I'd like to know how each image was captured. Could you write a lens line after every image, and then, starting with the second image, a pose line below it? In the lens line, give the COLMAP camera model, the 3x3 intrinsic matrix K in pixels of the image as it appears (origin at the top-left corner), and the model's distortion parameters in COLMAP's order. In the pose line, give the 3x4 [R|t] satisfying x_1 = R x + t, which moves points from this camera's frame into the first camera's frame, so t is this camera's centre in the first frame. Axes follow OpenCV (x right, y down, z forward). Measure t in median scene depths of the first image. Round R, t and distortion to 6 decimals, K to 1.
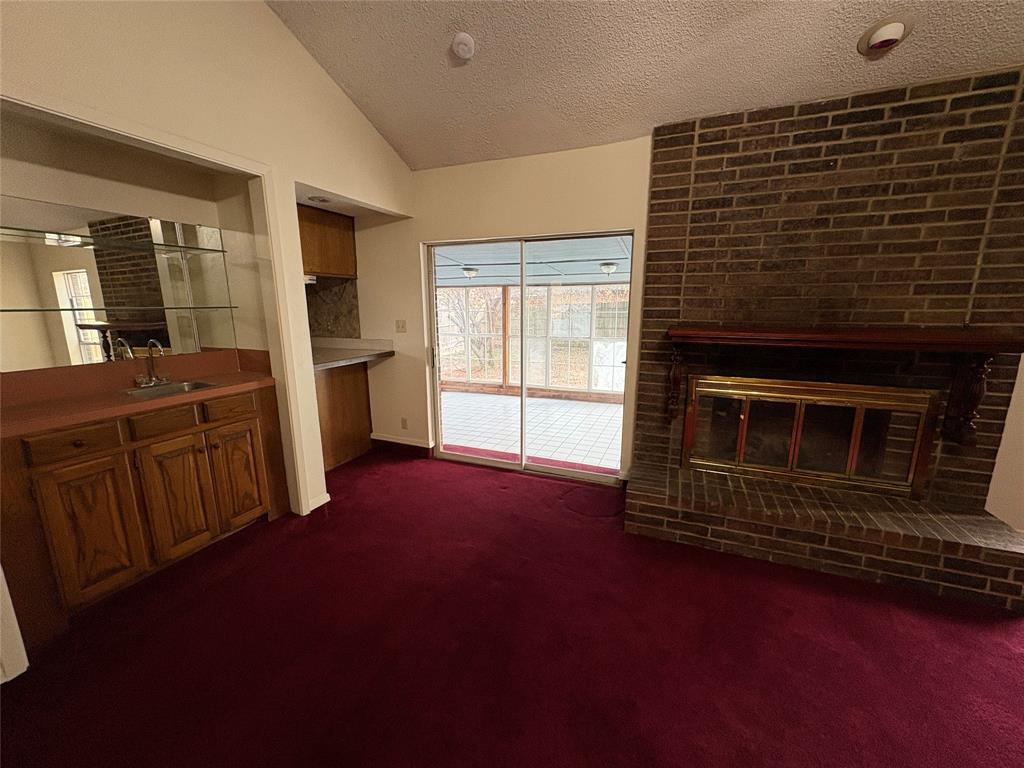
lens RADIAL K [[409.5, 0, 511.6], [0, 409.5, 383.9], [0, 0, 1]] dist [0.002696, -0.000342]
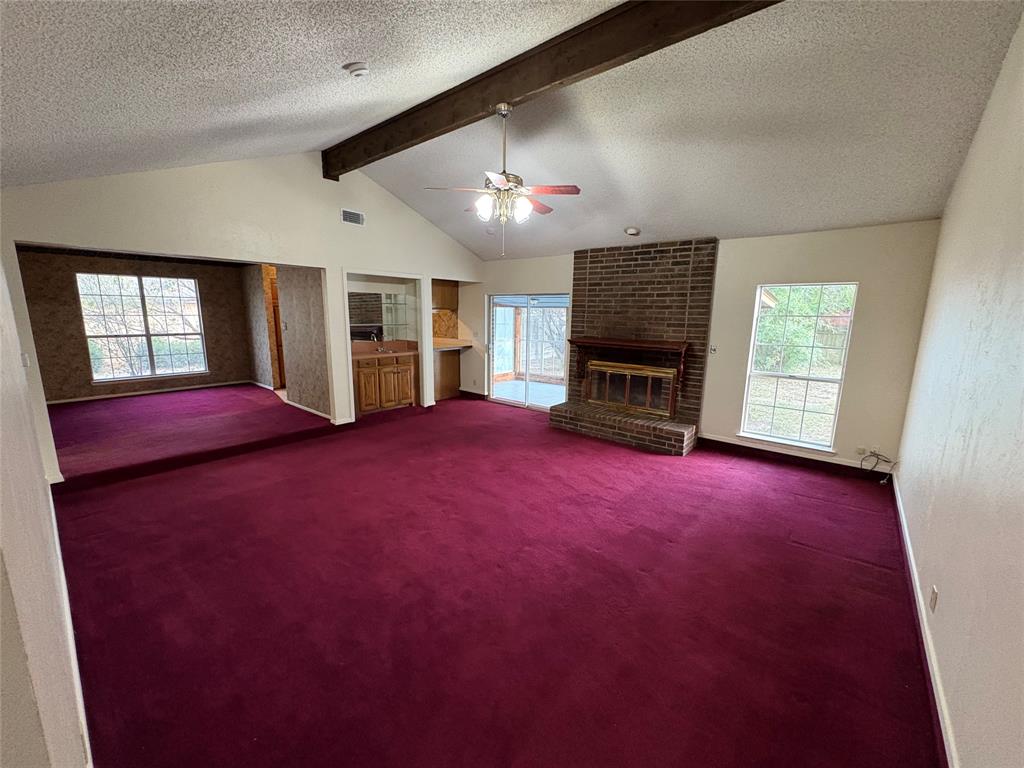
lens RADIAL K [[409.5, 0, 512.6], [0, 409.5, 385.7], [0, 0, 1]] dist [0.002696, -0.000342]
pose [[0.953506, 0.070162, -0.293093, 0.784205], [-0.075551, 0.997117, -0.007093, 0.177948], [0.291750, 0.028906, 0.956058, -1.338245]]
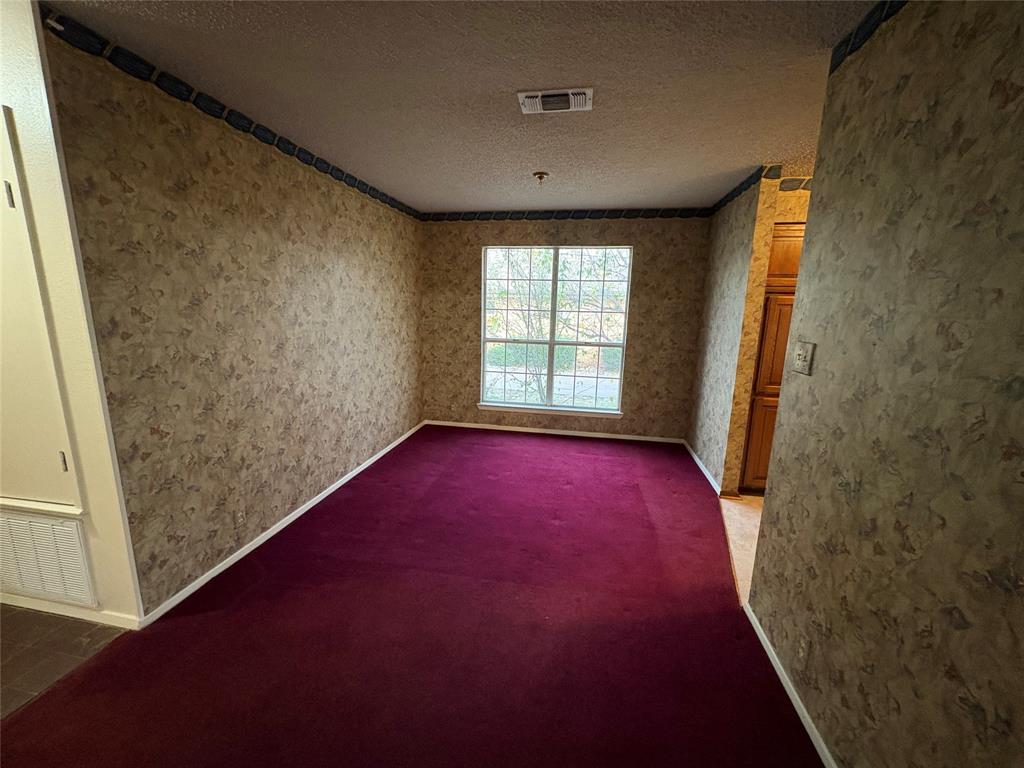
lens RADIAL K [[409.5, 0, 511.8], [0, 409.5, 384.0], [0, 0, 1]] dist [0.002696, -0.000342]
pose [[0.215470, 0.195066, -0.956829, -0.835339], [-0.215739, 0.965143, 0.148178, -0.059940], [0.952381, 0.174497, 0.250042, 0.102838]]
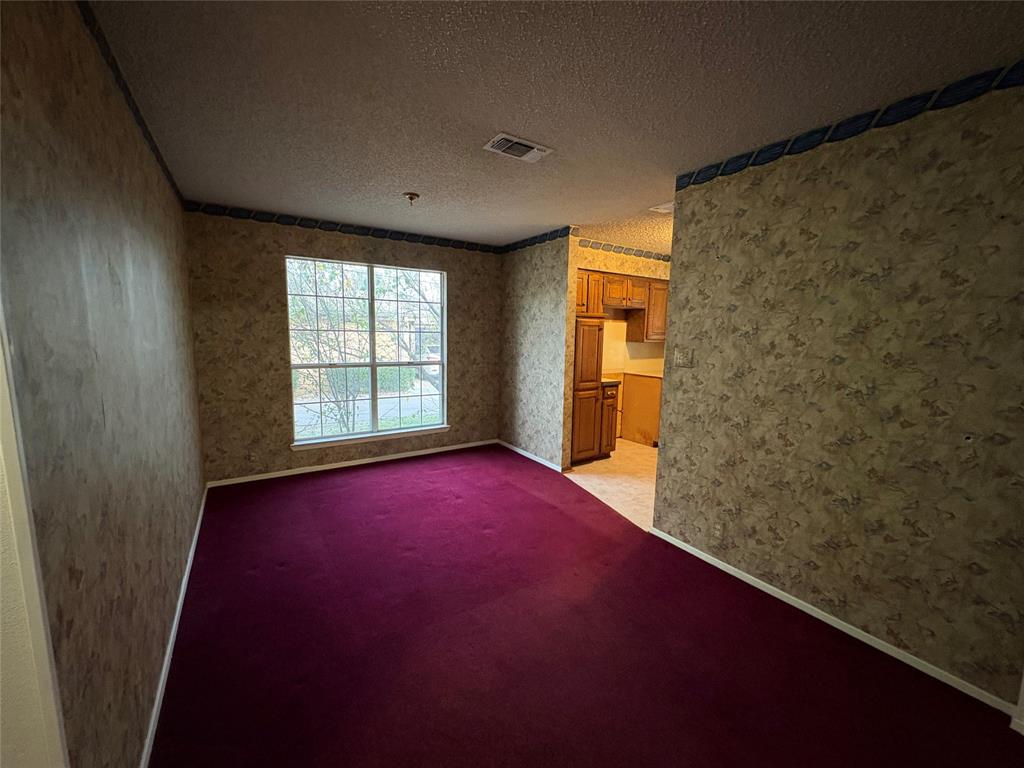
lens RADIAL K [[409.5, 0, 513.0], [0, 409.5, 385.6], [0, 0, 1]] dist [0.002696, -0.000342]
pose [[0.827471, 0.093085, -0.553739, -1.133944], [-0.132446, 0.990693, -0.031382, 0.058586], [0.545664, 0.099308, 0.832099, -0.412773]]
